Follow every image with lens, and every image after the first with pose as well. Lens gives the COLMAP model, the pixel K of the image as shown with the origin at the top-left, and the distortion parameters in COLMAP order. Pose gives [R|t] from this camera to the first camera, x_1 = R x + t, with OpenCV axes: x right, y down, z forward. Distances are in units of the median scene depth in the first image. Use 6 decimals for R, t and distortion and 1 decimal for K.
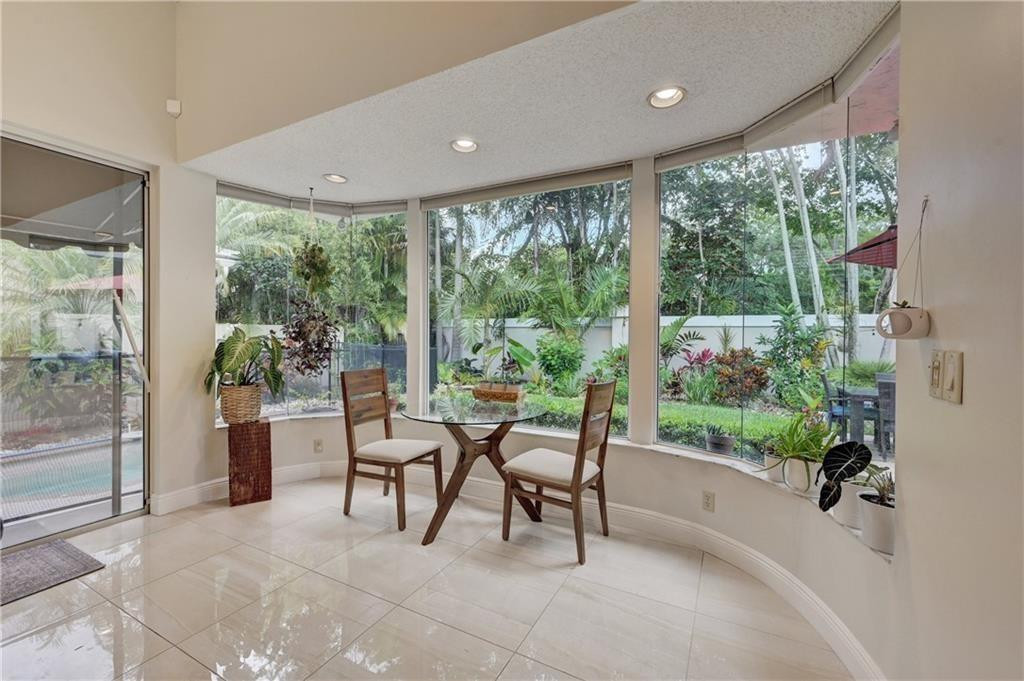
lens RADIAL K [[414.1, 0, 516.0], [0, 414.1, 334.6], [0, 0, 1]] dist [0.001065, 0.000188]
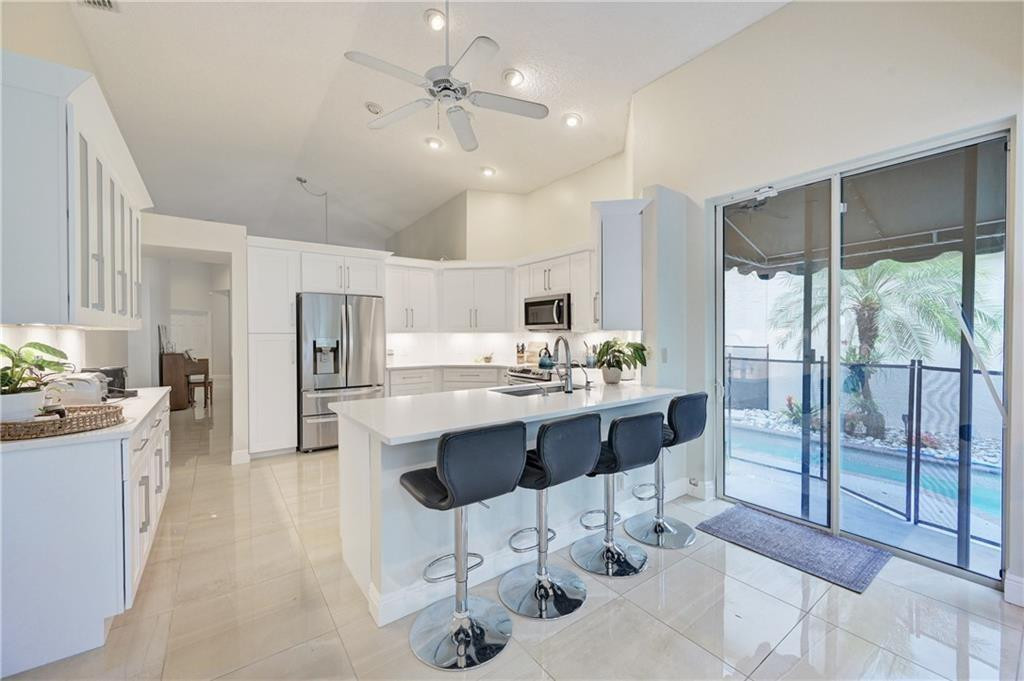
lens RADIAL K [[402.5, 0, 514.5], [0, 402.5, 338.5], [0, 0, 1]] dist [-0.001111, 0.000162]
pose [[-0.440522, 0.000880, -0.897741, 0.140959], [-0.001815, 0.999997, 0.001870, -0.019395], [0.897740, 0.002453, -0.440519, 0.523992]]
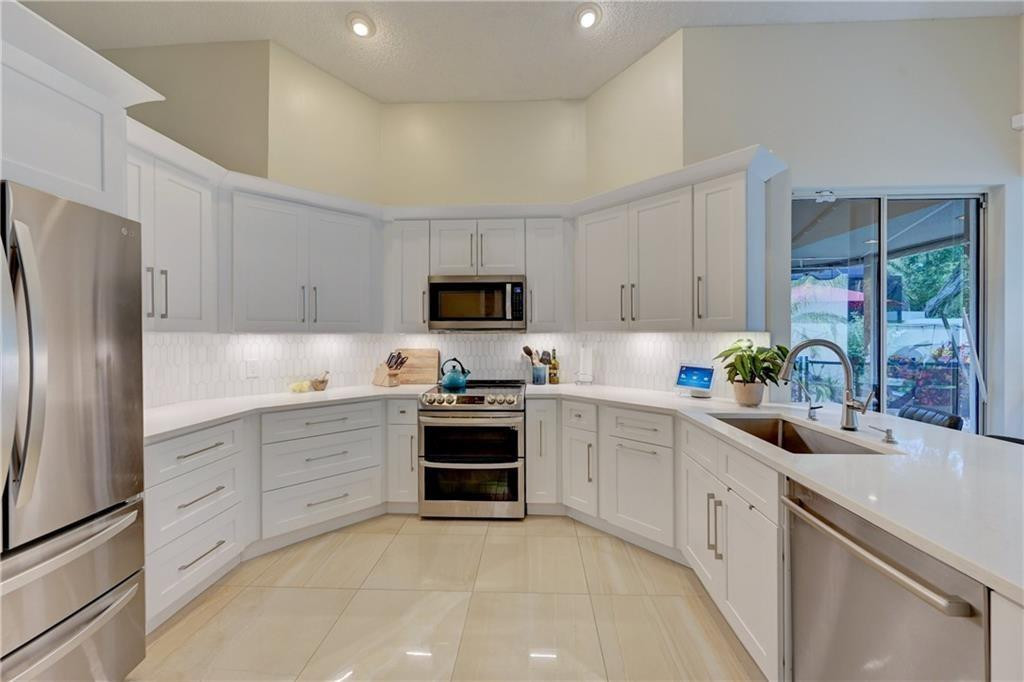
lens RADIAL K [[414.1, 0, 516.0], [0, 414.1, 335.1], [0, 0, 1]] dist [0.001065, 0.000188]
pose [[0.421129, -0.008086, -0.906965, -0.428372], [0.004907, 0.999966, -0.006637, -0.031458], [0.906988, -0.001656, 0.421154, -0.510559]]
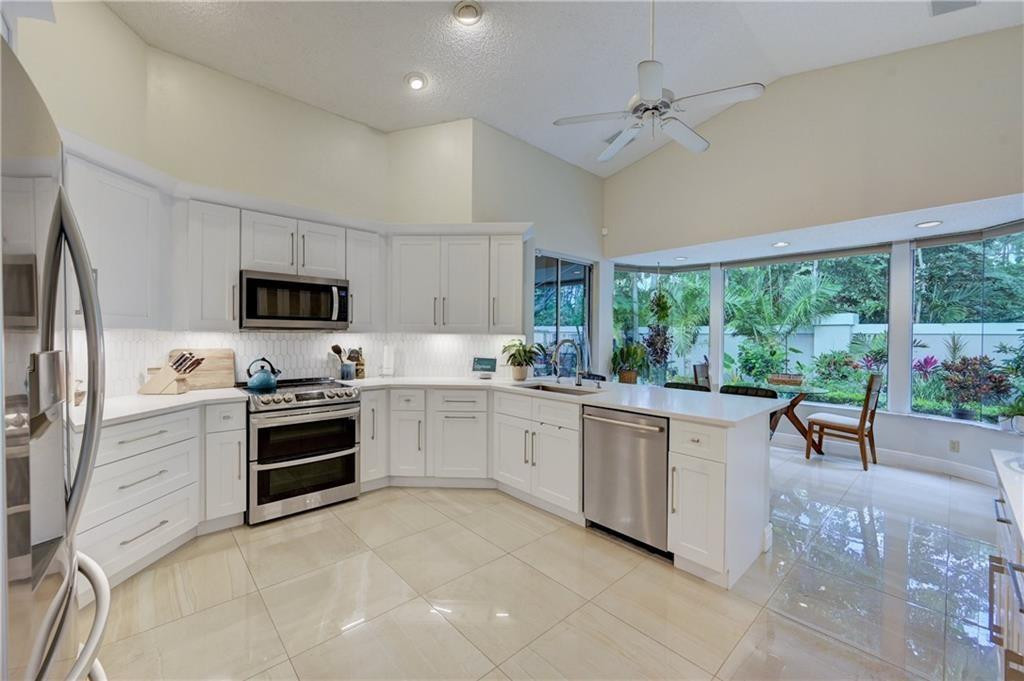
lens RADIAL K [[402.5, 0, 514.5], [0, 402.5, 338.5], [0, 0, 1]] dist [-0.001111, 0.000162]
pose [[0.939496, 0.003373, -0.342544, -0.557407], [-0.002489, 0.999992, 0.003020, -0.032271], [0.342551, -0.001985, 0.939497, -0.974460]]
